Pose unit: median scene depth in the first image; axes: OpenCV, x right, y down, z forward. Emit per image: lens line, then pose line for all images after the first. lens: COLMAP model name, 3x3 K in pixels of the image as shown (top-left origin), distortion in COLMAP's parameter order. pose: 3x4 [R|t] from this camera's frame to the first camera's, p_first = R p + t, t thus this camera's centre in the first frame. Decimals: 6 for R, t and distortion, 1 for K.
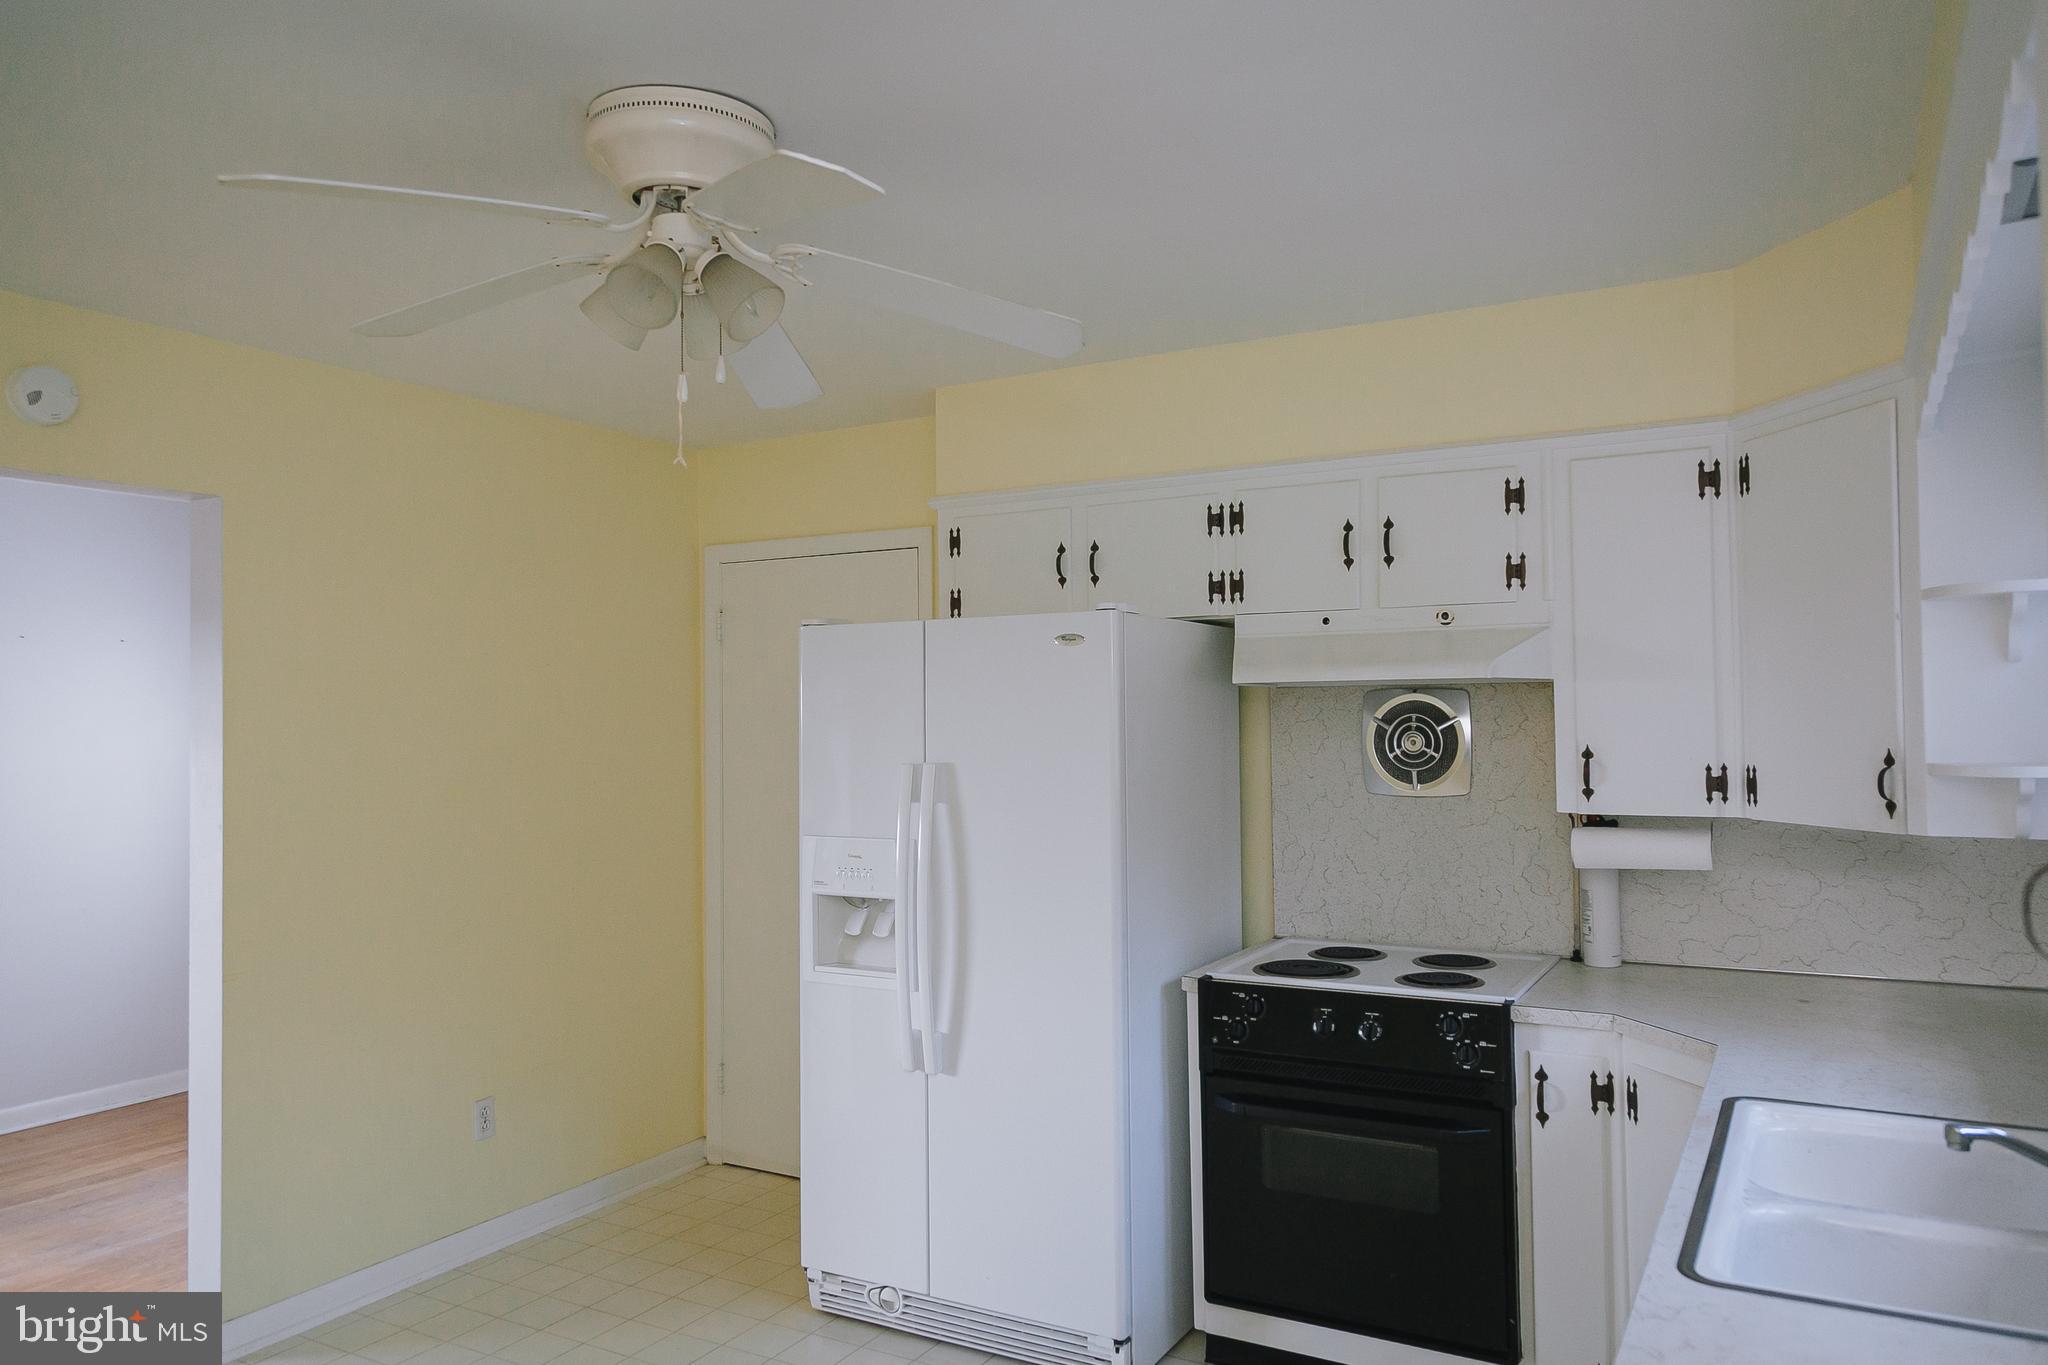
lens RADIAL K [[1410.5, 0, 1024.0], [0, 1410.5, 682.5], [0, 0, 1]] dist [0.022861, -0.007399]
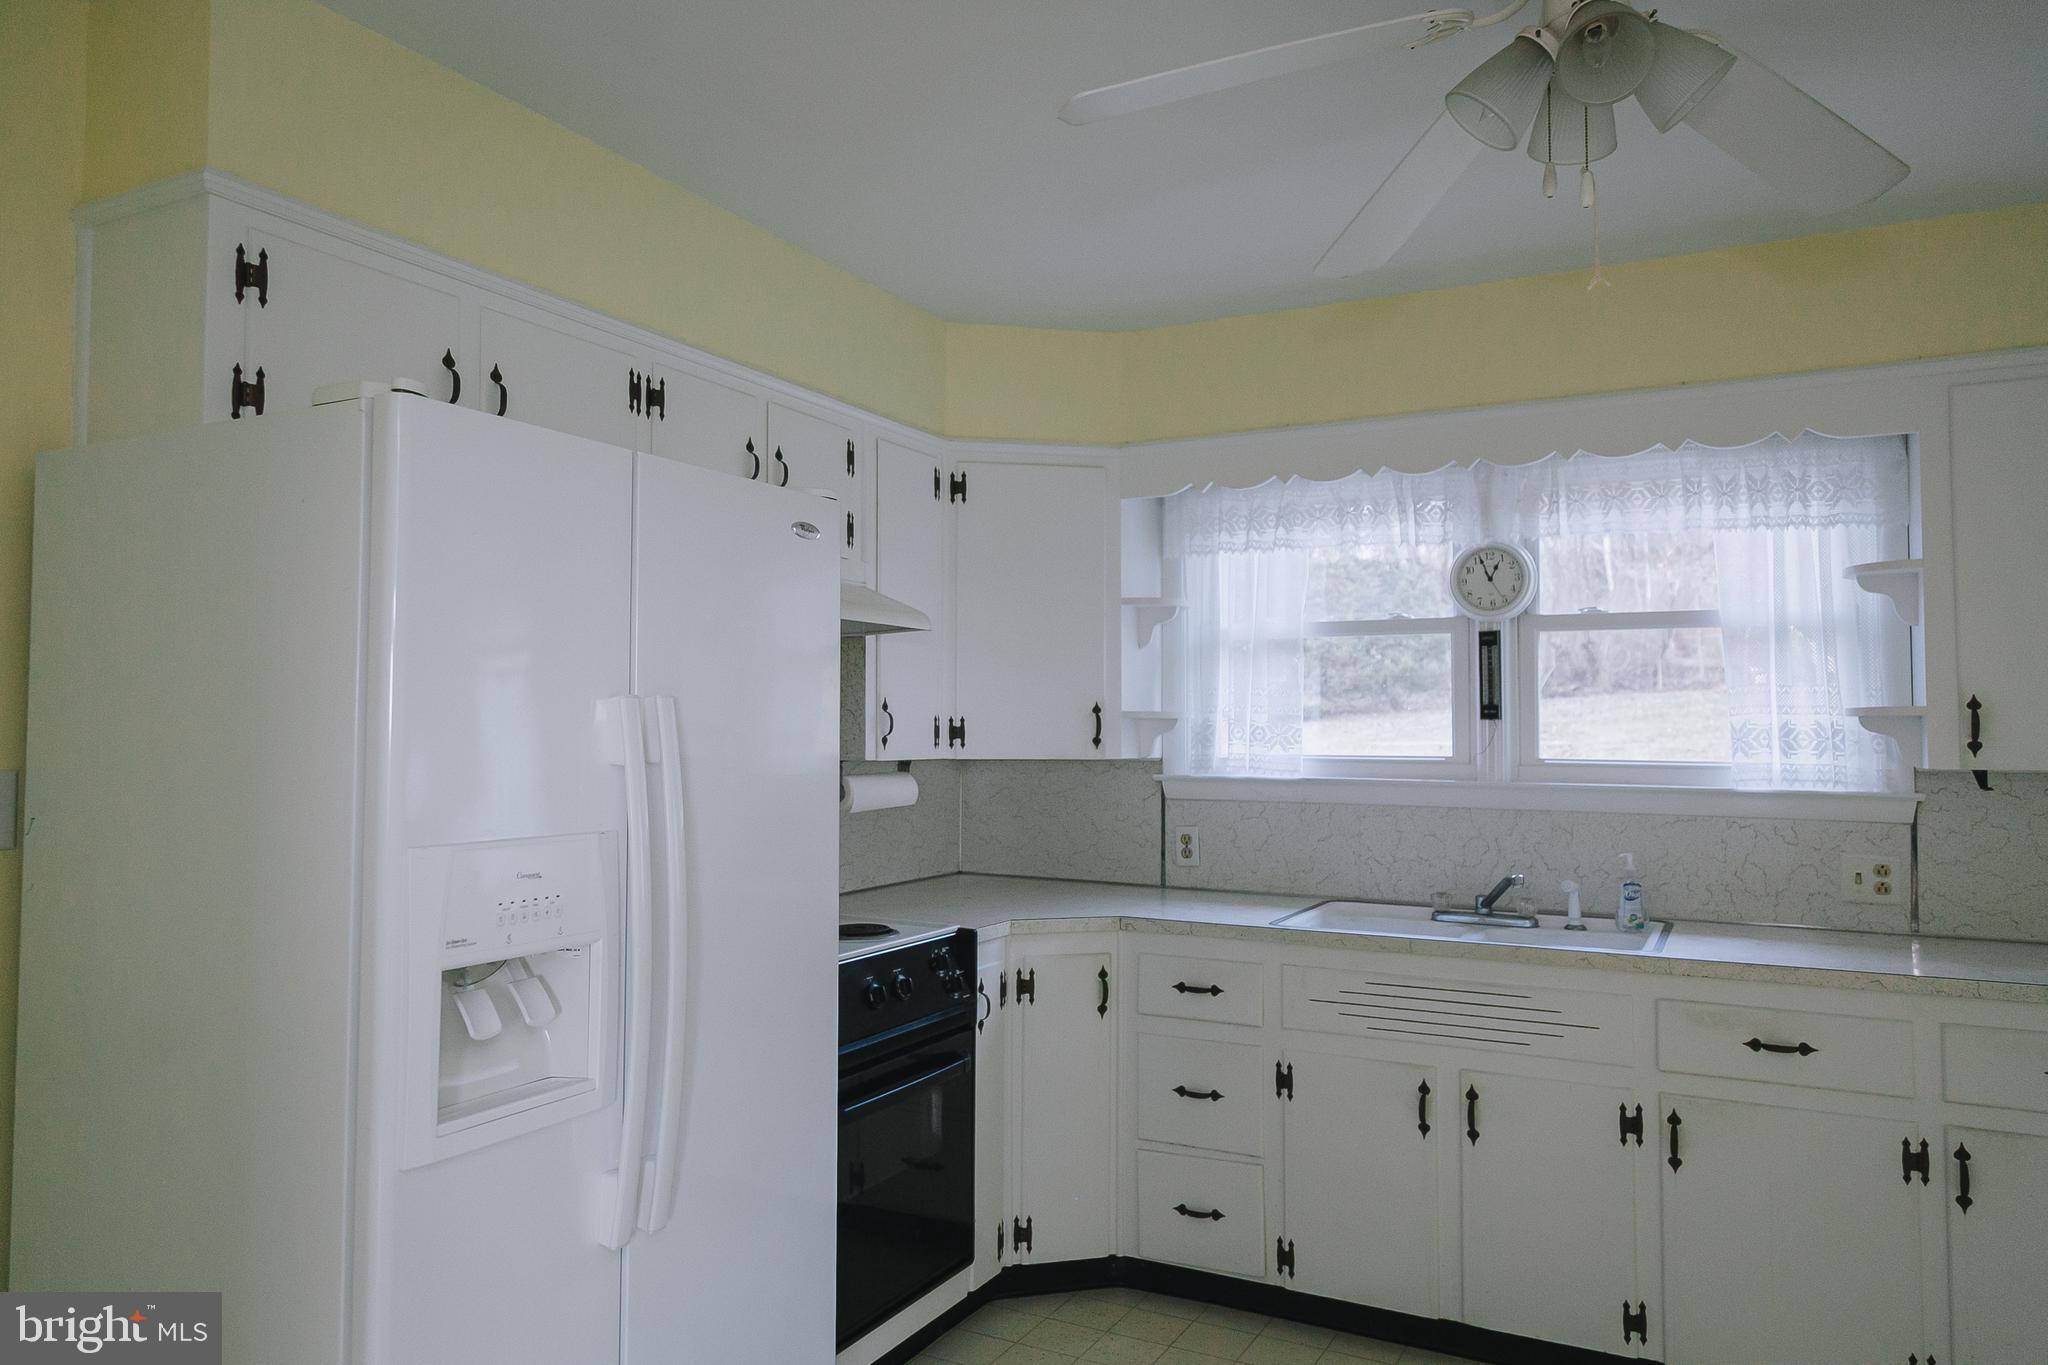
lens RADIAL K [[1410.5, 0, 1024.0], [0, 1410.5, 682.5], [0, 0, 1]] dist [0.022861, -0.007399]
pose [[-0.038912, 0.047914, 0.998093, -0.624818], [-0.023227, 0.998536, -0.048841, 0.072806], [-0.998973, -0.025083, -0.037742, 0.823862]]
